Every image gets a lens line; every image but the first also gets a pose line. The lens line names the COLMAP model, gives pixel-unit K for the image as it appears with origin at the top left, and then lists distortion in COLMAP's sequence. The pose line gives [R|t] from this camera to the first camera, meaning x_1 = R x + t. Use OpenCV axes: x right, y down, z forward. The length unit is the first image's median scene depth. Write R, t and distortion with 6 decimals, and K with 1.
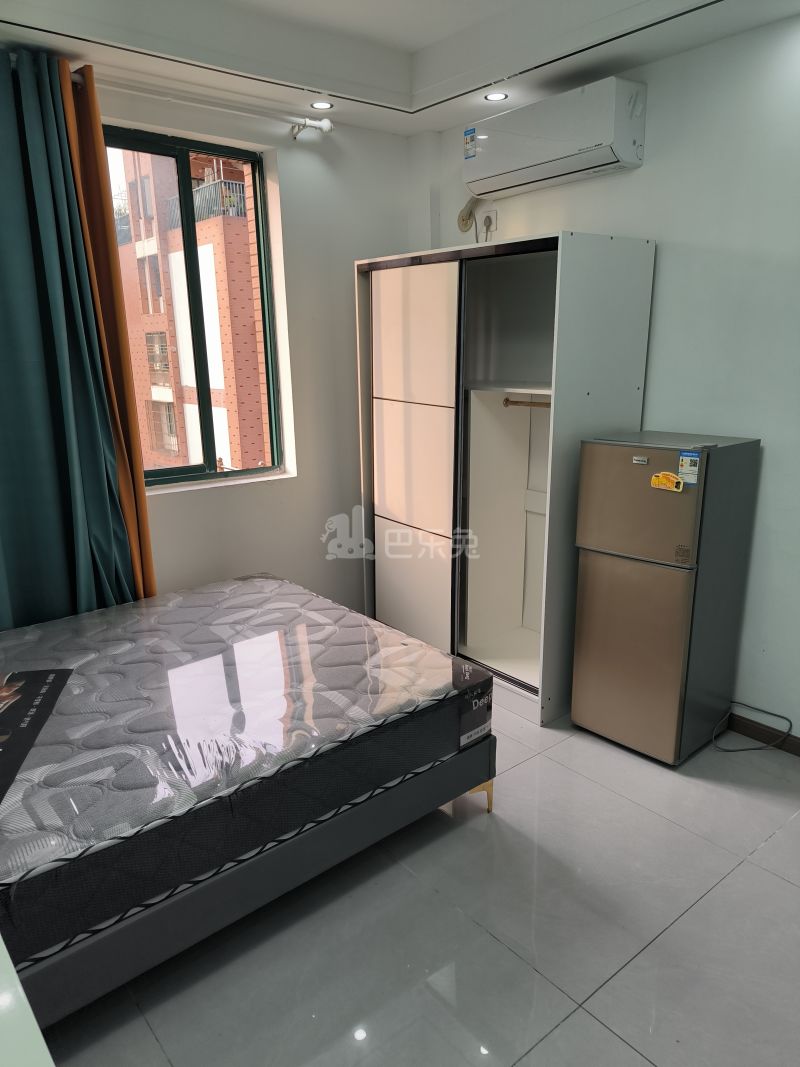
lens RADIAL K [[750.5, 0, 406.2], [0, 750.5, 543.7], [0, 0, 1]] dist [0.057330, -0.032164]
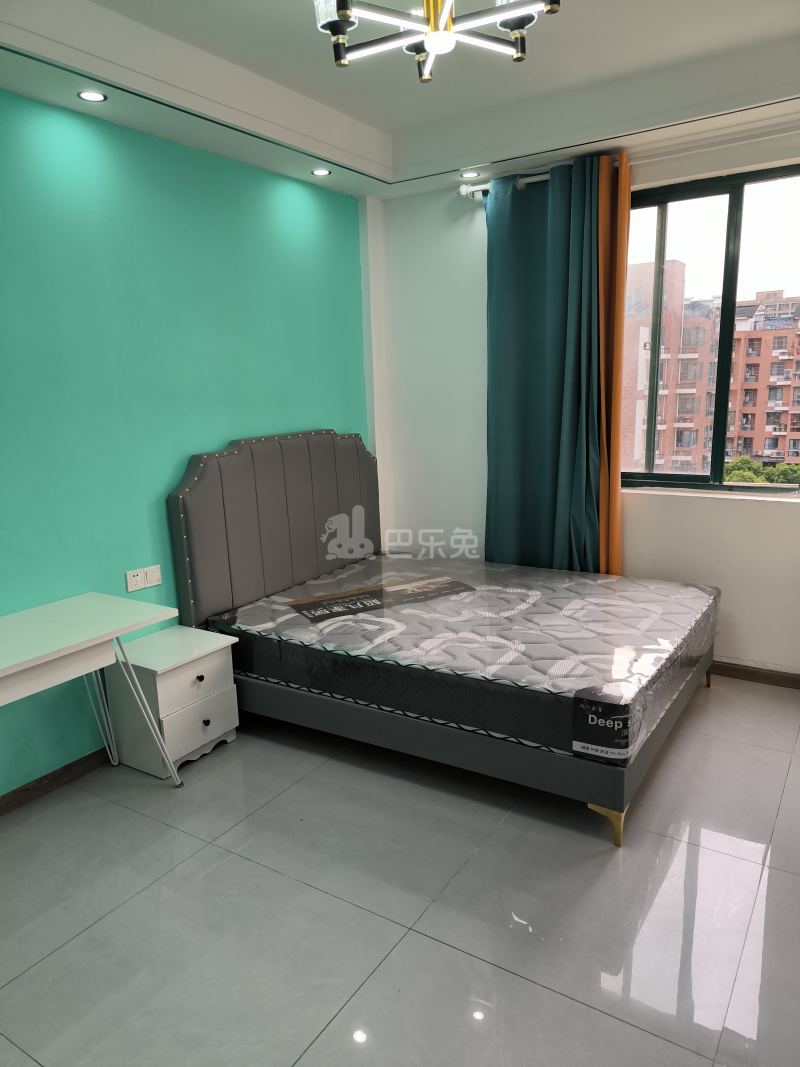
lens RADIAL K [[750.5, 0, 407.3], [0, 750.5, 553.8], [0, 0, 1]] dist [0.057330, -0.032164]
pose [[0.305701, 0.220618, -0.926215, 0.762489], [-0.218812, 0.963026, 0.157167, -0.091780], [0.926644, 0.154621, 0.342672, 0.313548]]
